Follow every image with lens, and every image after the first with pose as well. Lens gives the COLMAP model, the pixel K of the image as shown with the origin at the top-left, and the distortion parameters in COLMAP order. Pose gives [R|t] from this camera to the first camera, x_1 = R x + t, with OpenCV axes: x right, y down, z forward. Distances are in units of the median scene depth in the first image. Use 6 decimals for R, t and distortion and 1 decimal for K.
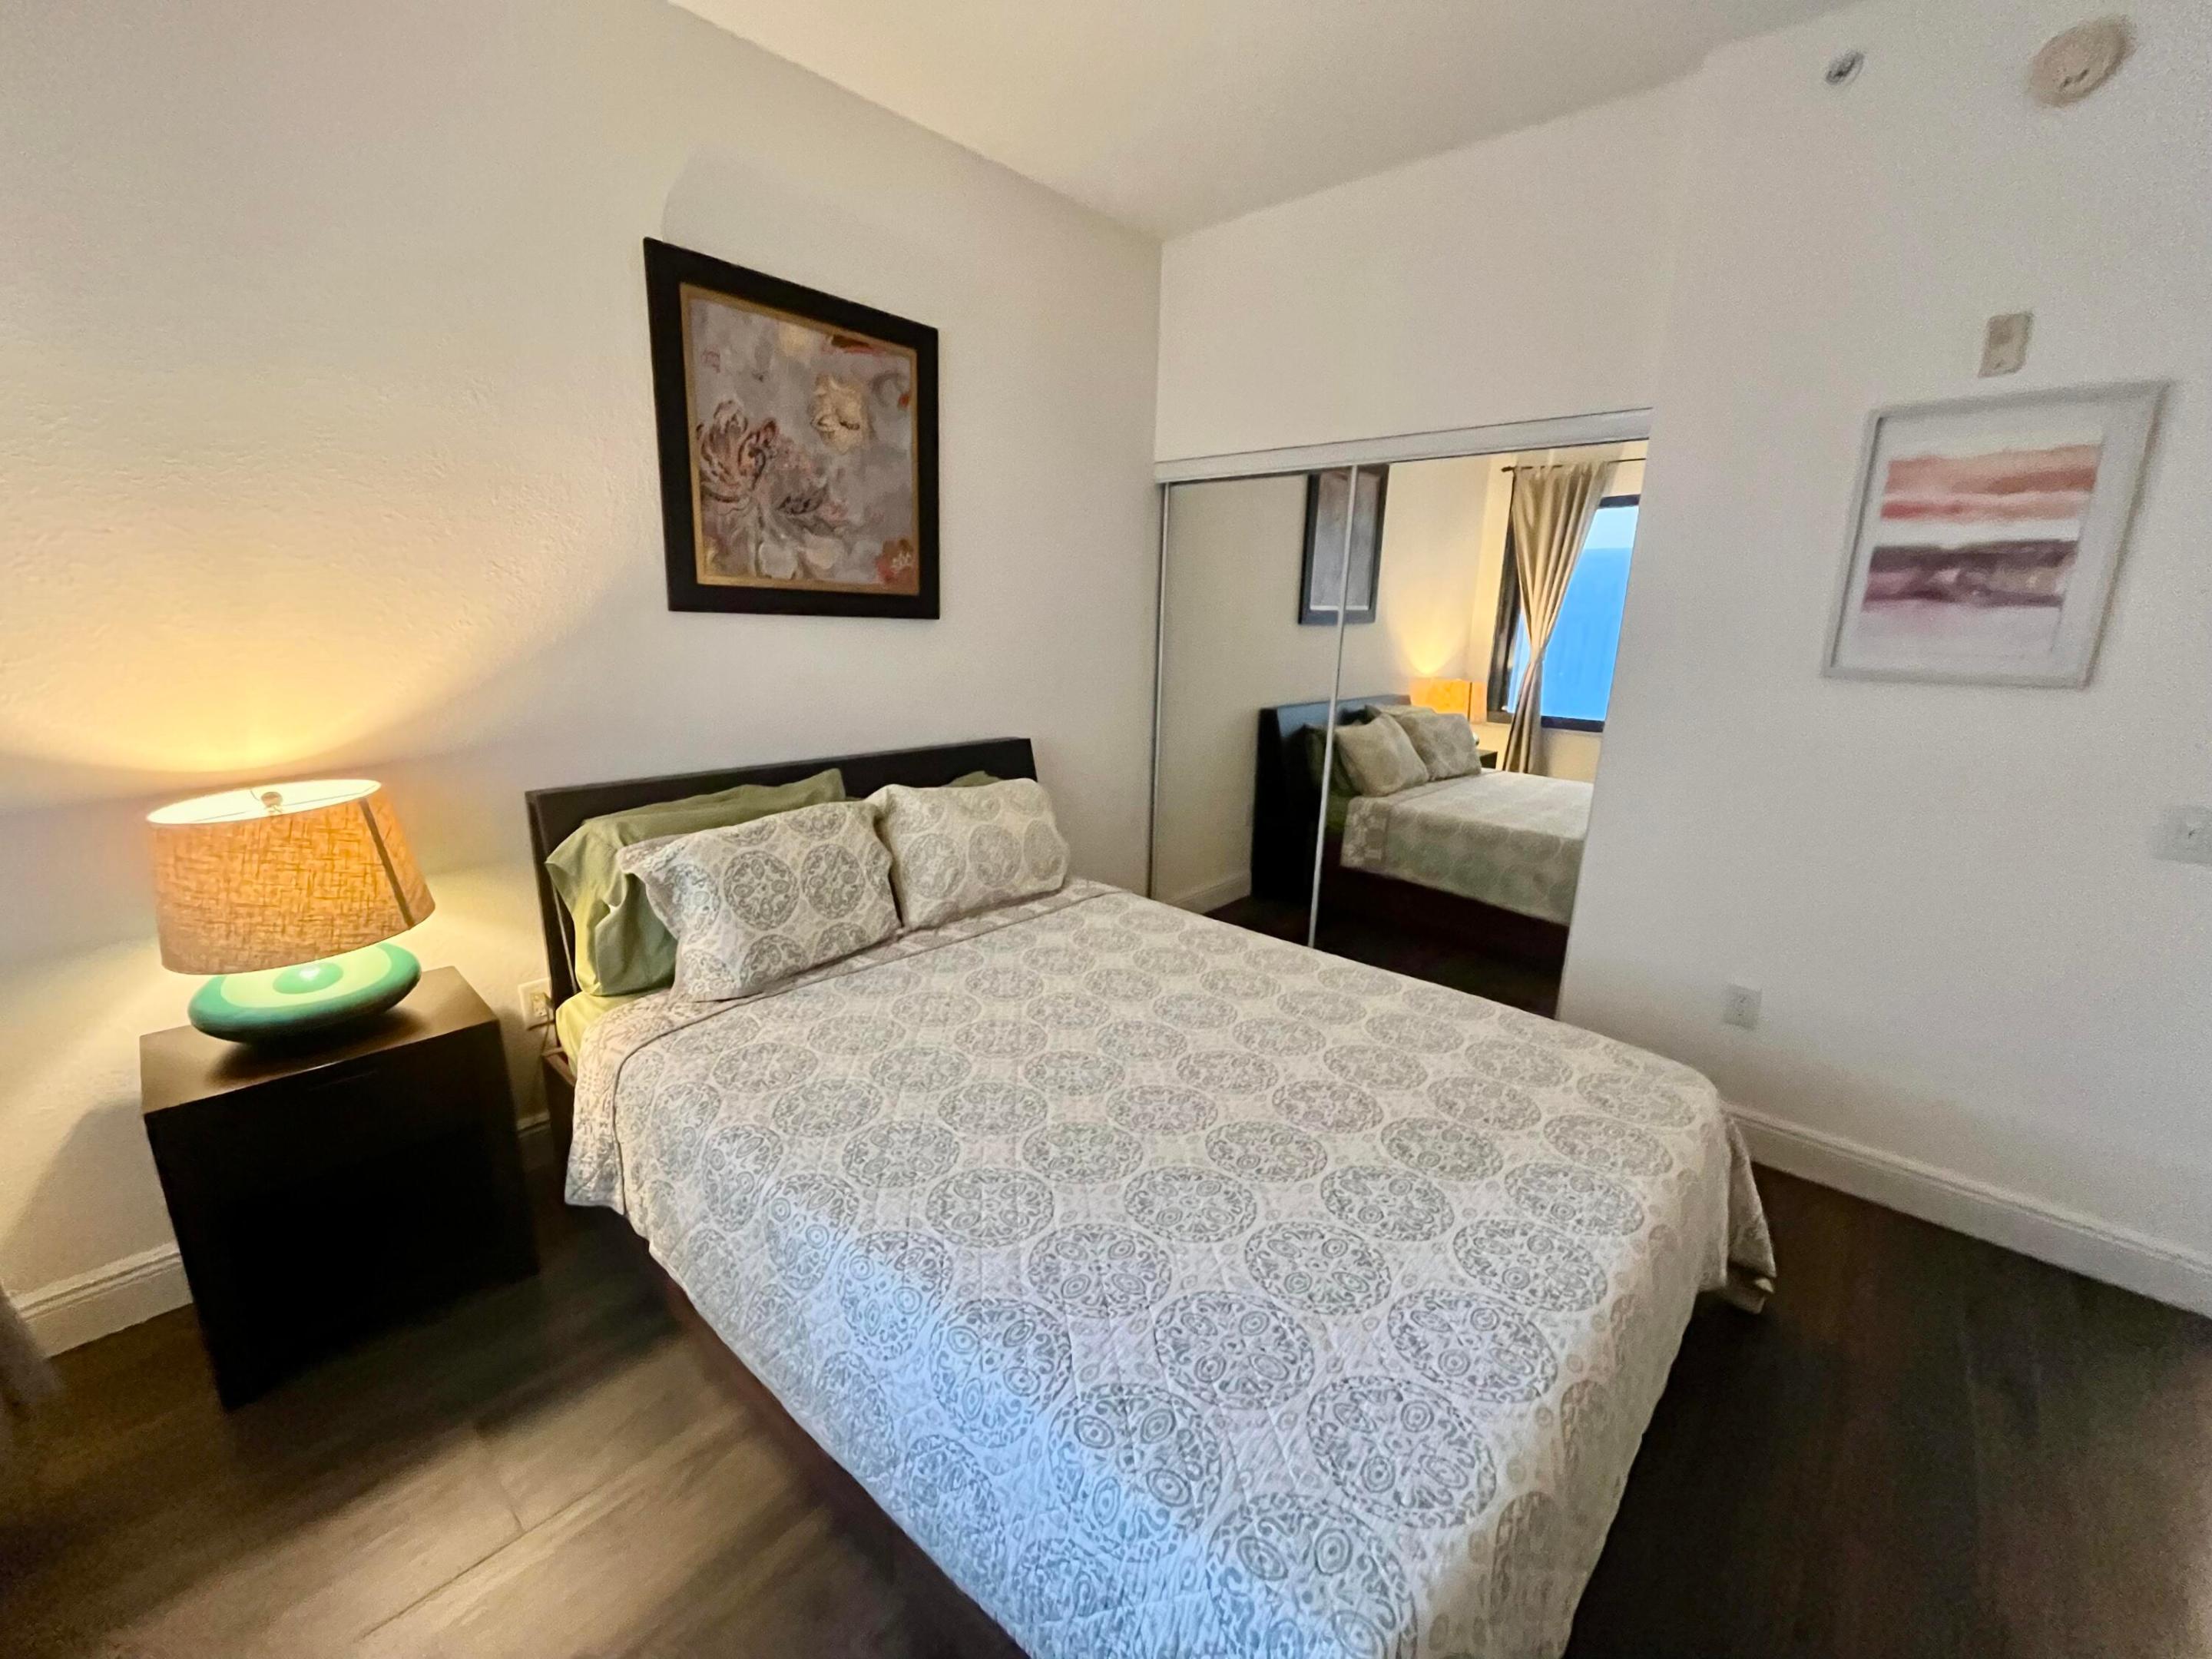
lens RADIAL K [[901.3, 0, 1095.2], [0, 901.3, 832.9], [0, 0, 1]] dist [-0.004570, -0.000333]
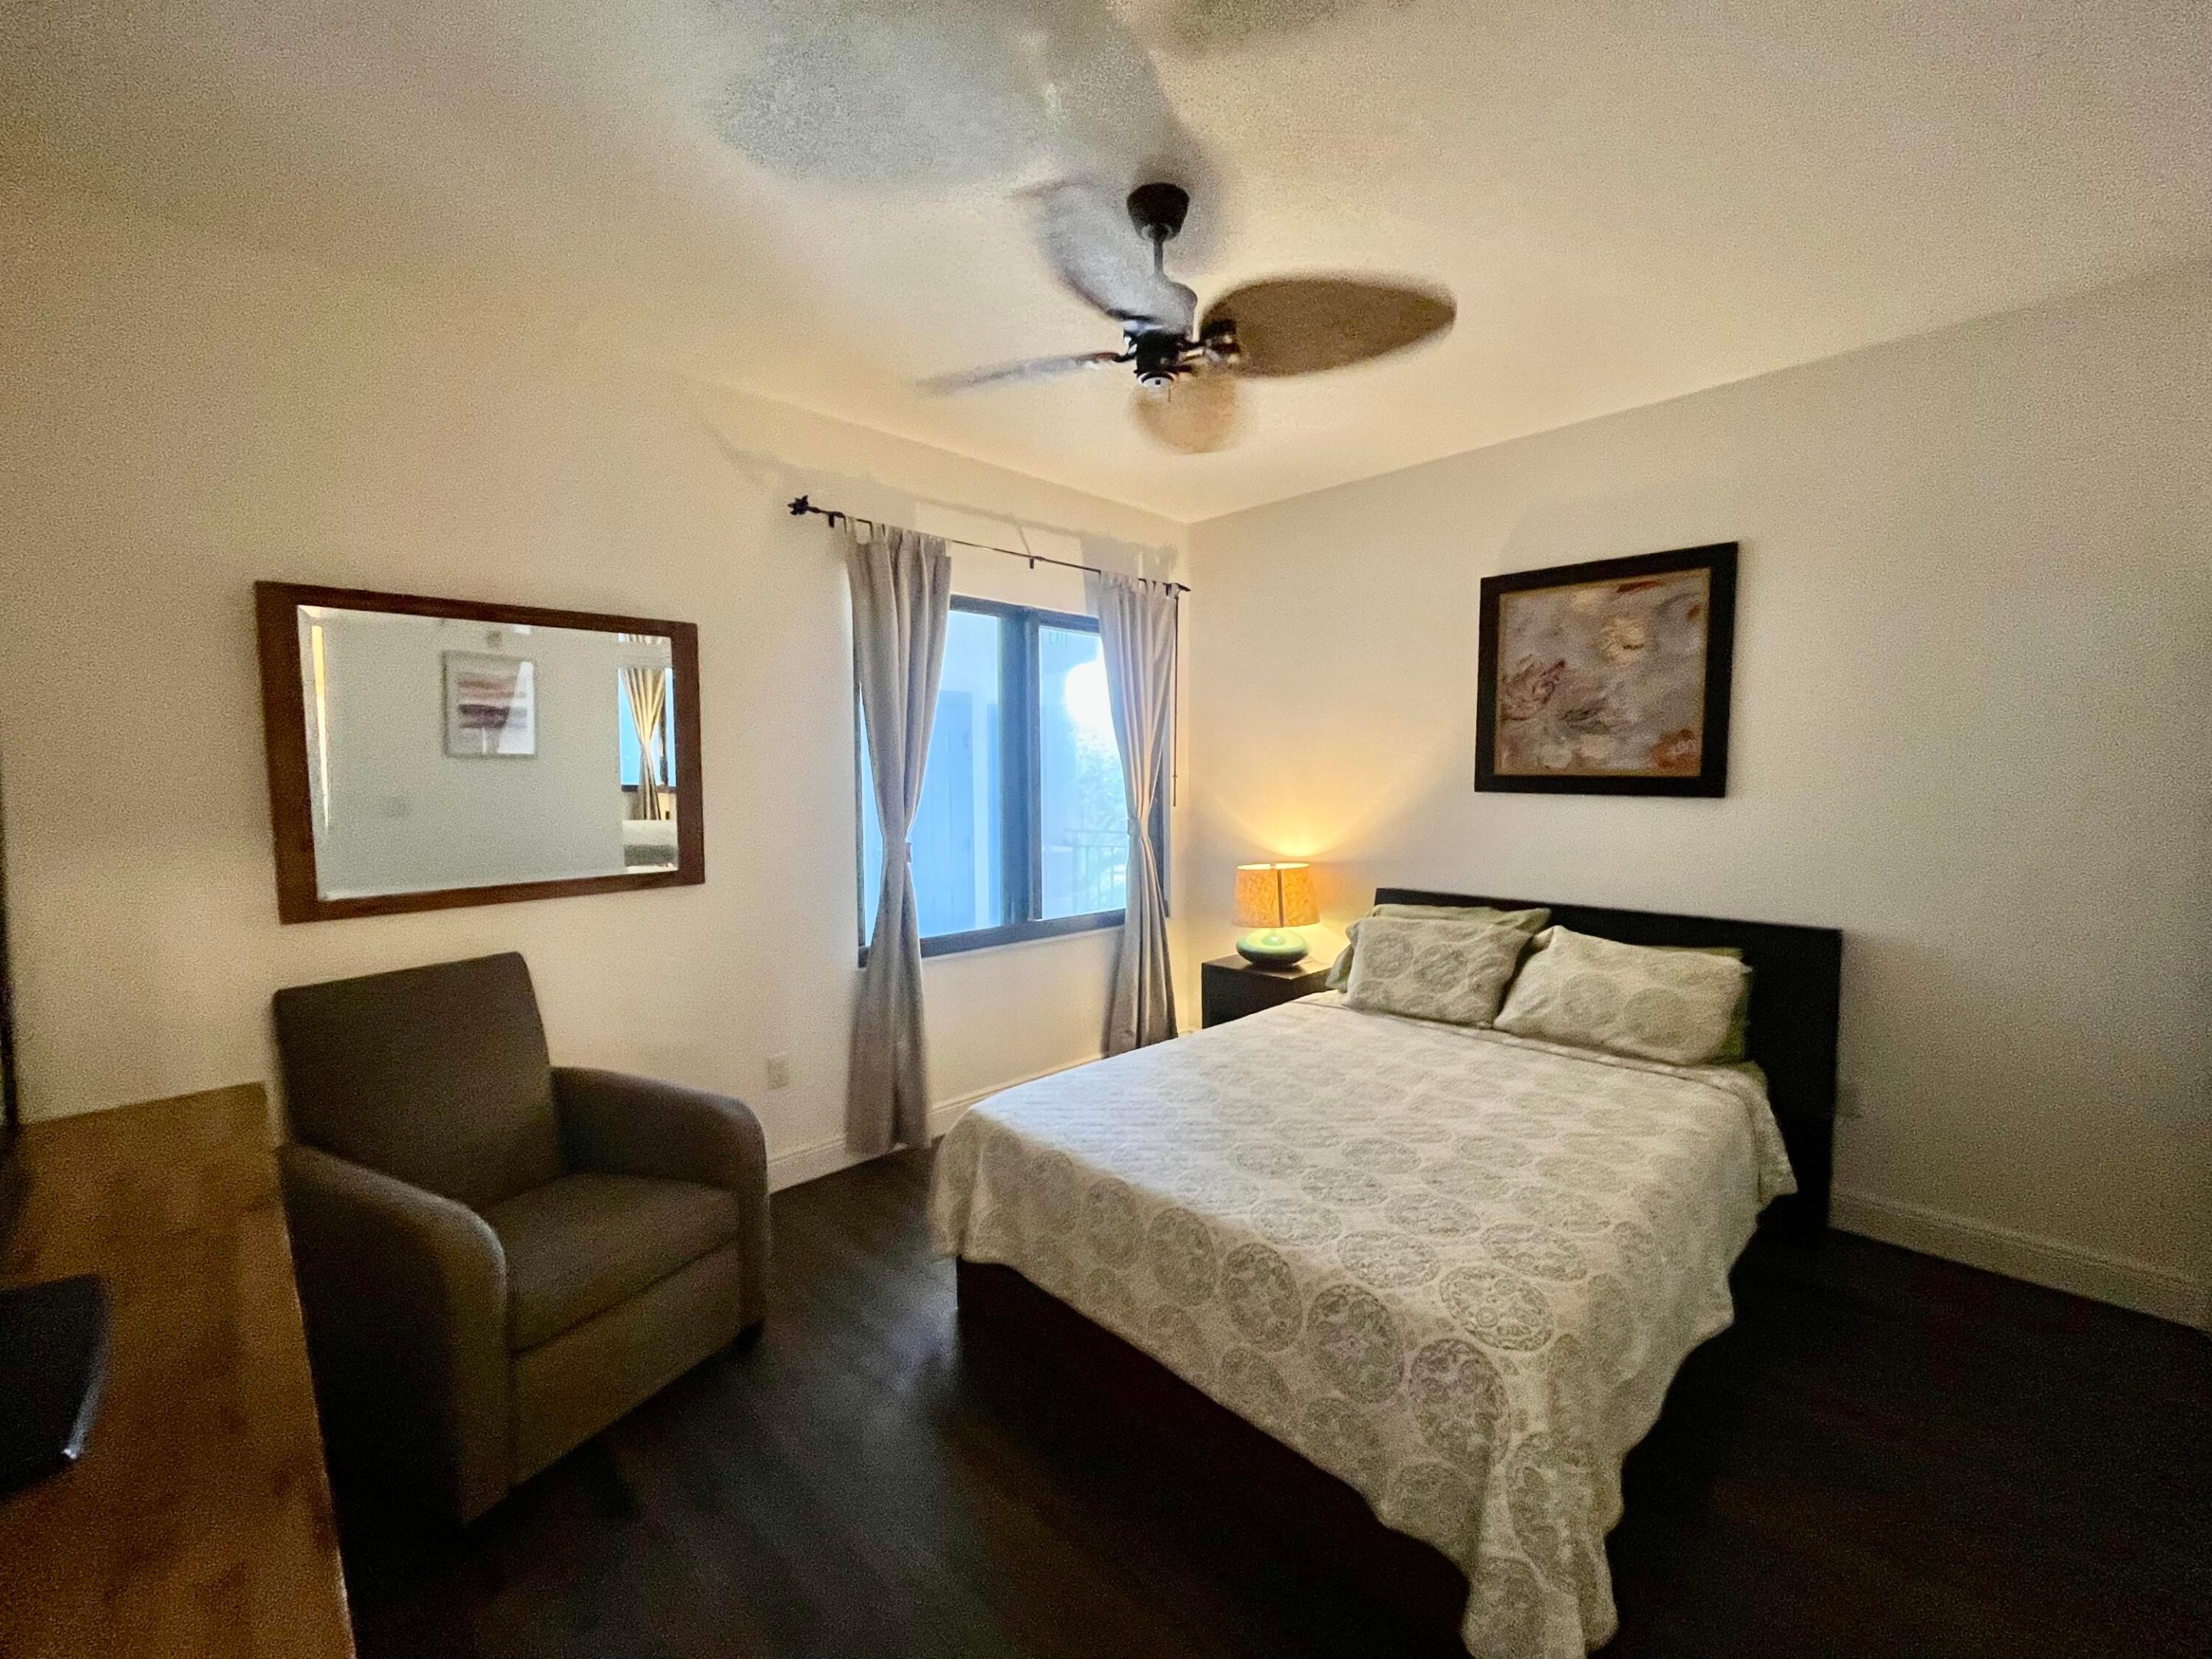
lens RADIAL K [[901.3, 0, 1098.6], [0, 901.3, 829.4], [0, 0, 1]] dist [-0.004570, -0.000333]
pose [[-0.045901, 0.041790, -0.998072, 1.124807], [-0.231726, 0.971426, 0.051331, -0.107131], [0.971698, 0.233635, -0.034905, 0.416596]]
